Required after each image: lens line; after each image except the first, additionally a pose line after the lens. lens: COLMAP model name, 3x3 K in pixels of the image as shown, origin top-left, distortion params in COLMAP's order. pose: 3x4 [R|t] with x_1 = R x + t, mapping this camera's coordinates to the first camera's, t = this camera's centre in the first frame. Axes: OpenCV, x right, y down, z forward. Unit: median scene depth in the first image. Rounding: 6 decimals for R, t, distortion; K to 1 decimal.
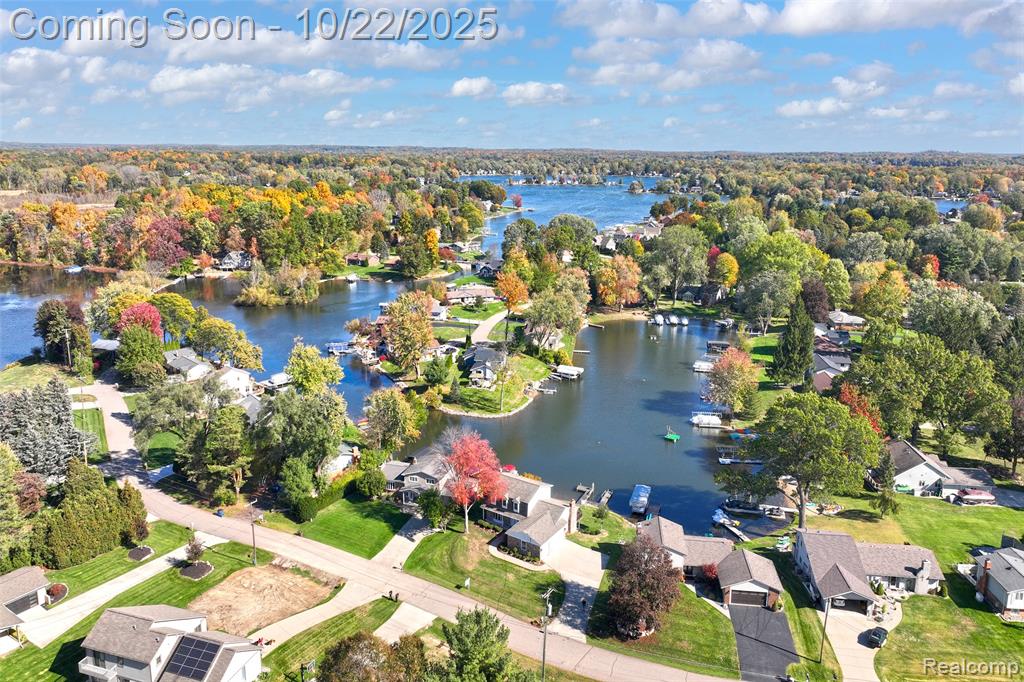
lens RADIAL K [[717.8, 0, 516.1], [0, 717.8, 329.7], [0, 0, 1]] dist [0.008021, 0.002806]
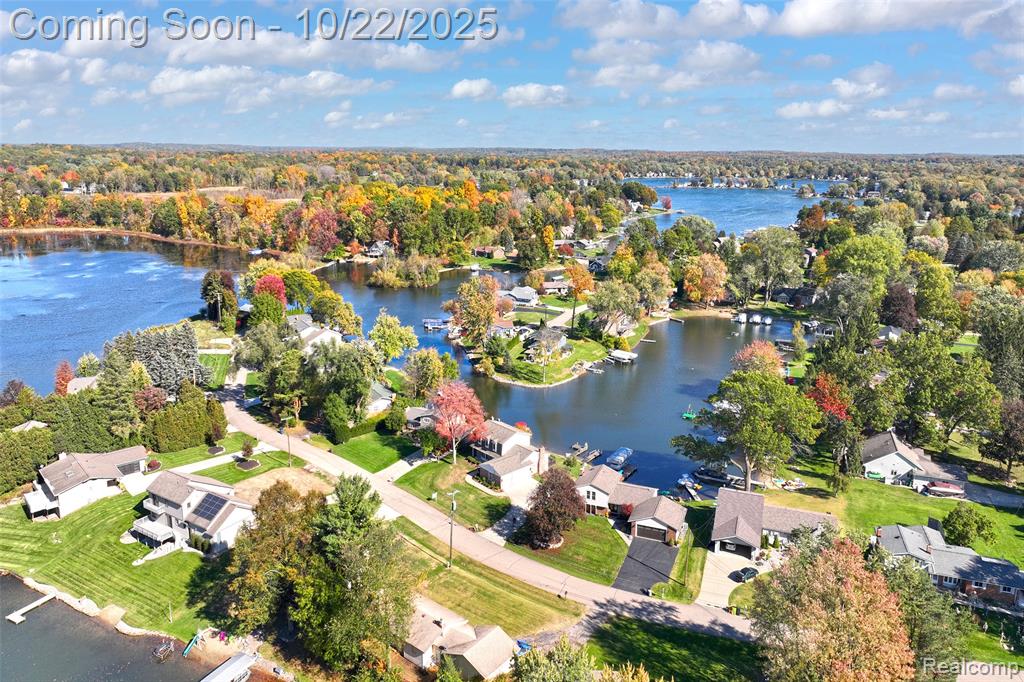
lens RADIAL K [[712.0, 0, 518.1], [0, 712.0, 340.4], [0, 0, 1]] dist [0.010622, 0.001913]
pose [[0.969203, 0.064160, -0.237760, 0.201939], [-0.061107, 0.997927, 0.020195, 0.026079], [0.238563, -0.005044, 0.971114, -0.101017]]
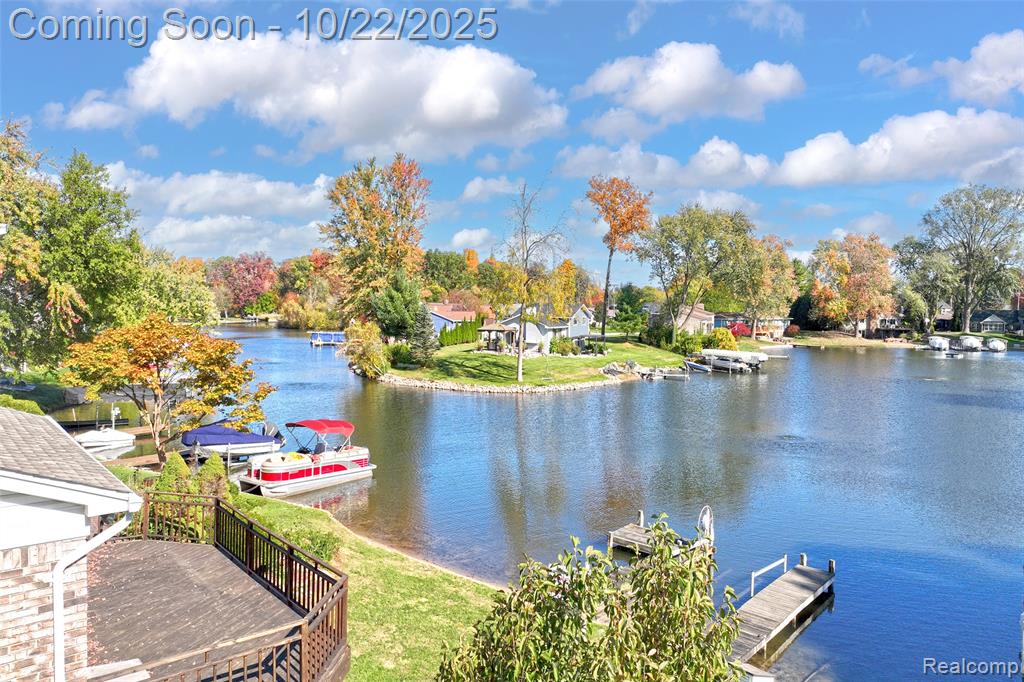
lens RADIAL K [[717.8, 0, 516.1], [0, 717.8, 329.7], [0, 0, 1]] dist [0.008021, 0.002806]
pose [[0.956390, 0.010600, -0.291901, 0.087047], [-0.073616, 0.975830, -0.205760, 0.162282], [0.282665, 0.218276, 0.934054, 0.635381]]
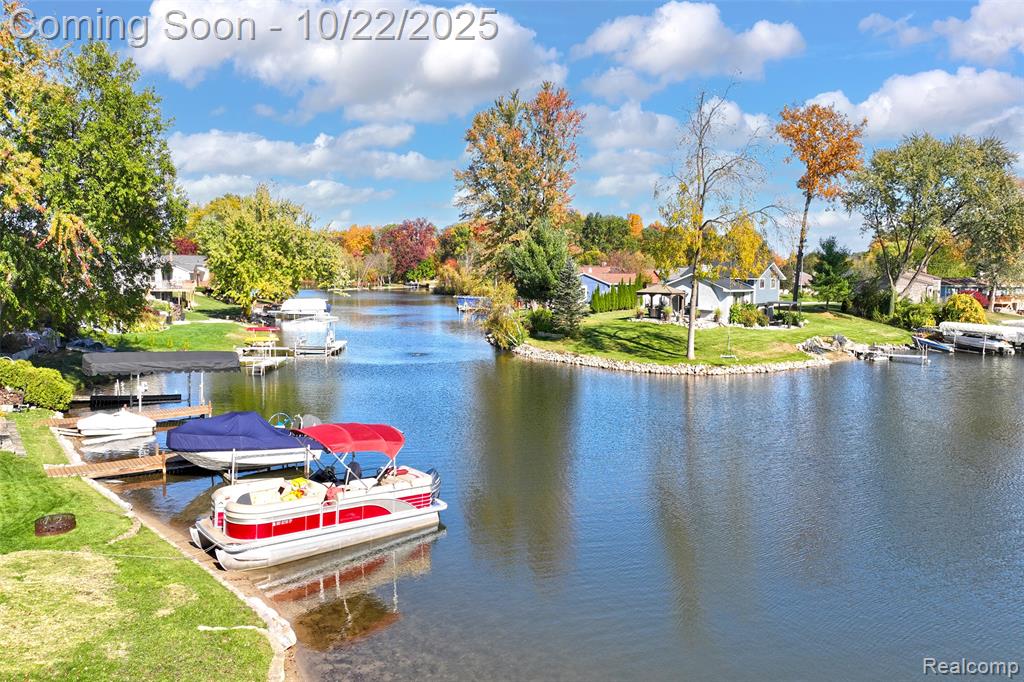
lens RADIAL K [[715.9, 0, 513.3], [0, 715.9, 322.6], [0, 0, 1]] dist [0.005950, 0.003599]
pose [[0.864099, 0.037117, -0.501951, 0.060782], [-0.129616, 0.980052, -0.150661, 0.148973], [0.486346, 0.195247, 0.851673, 0.713672]]
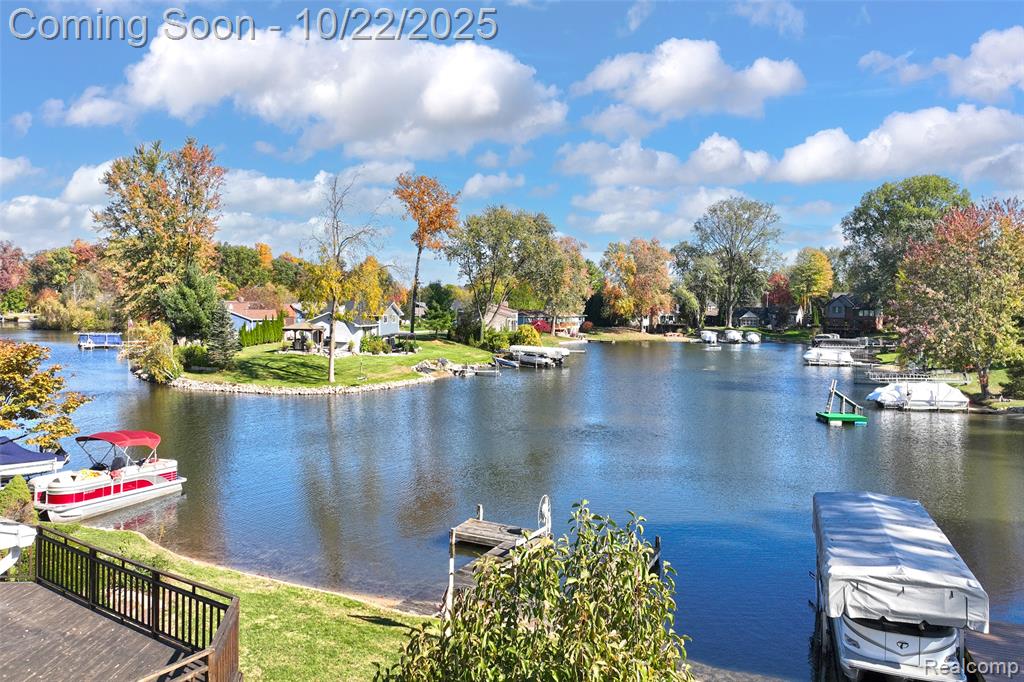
lens RADIAL K [[717.8, 0, 516.1], [0, 717.8, 329.7], [0, 0, 1]] dist [0.008021, 0.002806]
pose [[0.999803, 0.001244, -0.019797, 0.079866], [-0.005448, 0.976869, -0.213769, 0.162603], [0.019073, 0.213835, 0.976684, 0.634131]]
